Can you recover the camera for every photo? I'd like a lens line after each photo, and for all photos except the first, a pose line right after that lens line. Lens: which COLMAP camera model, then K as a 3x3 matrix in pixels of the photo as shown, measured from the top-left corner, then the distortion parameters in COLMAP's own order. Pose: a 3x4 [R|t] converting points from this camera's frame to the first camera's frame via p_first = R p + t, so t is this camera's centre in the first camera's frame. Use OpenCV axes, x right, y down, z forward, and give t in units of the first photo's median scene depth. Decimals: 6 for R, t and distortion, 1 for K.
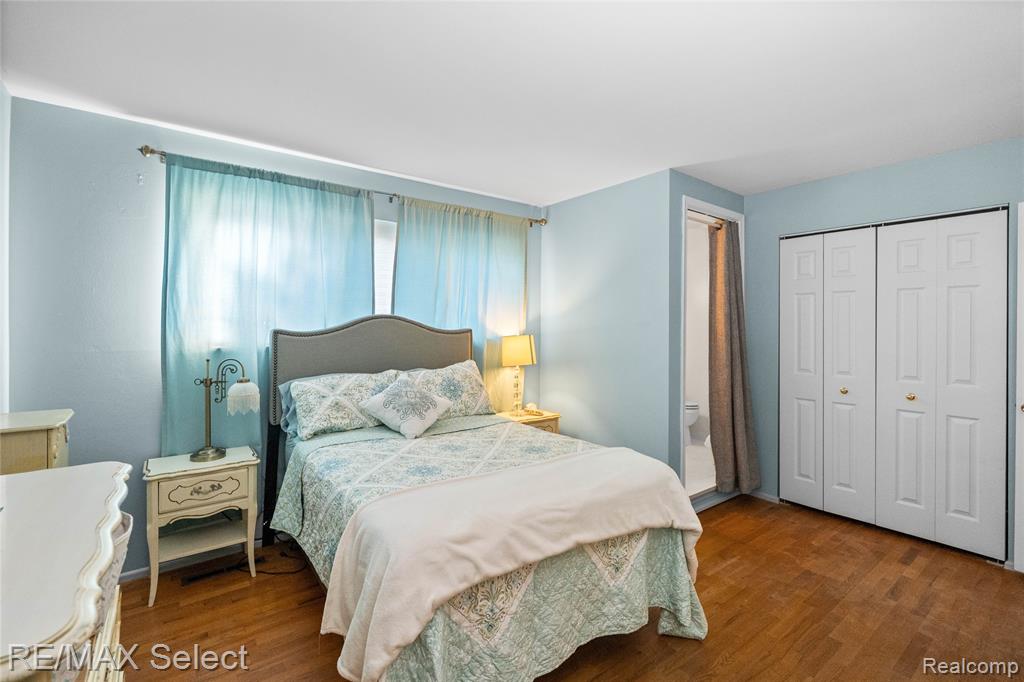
lens RADIAL K [[459.4, 0, 512.4], [0, 459.4, 330.7], [0, 0, 1]] dist [-0.014349, 0.000592]
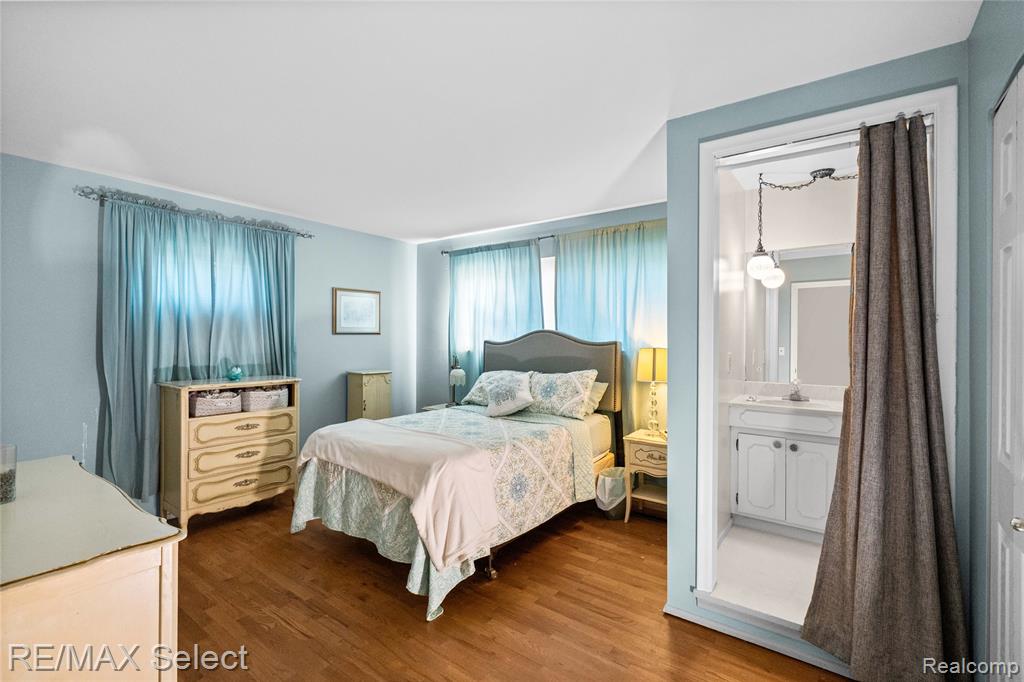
lens RADIAL K [[459.4, 0, 513.6], [0, 459.4, 339.9], [0, 0, 1]] dist [-0.014349, 0.000592]
pose [[0.279592, 0.000887, -0.960119, 0.980675], [-0.014784, 0.999885, -0.003381, 0.000554], [0.960005, 0.015140, 0.279573, 0.563810]]
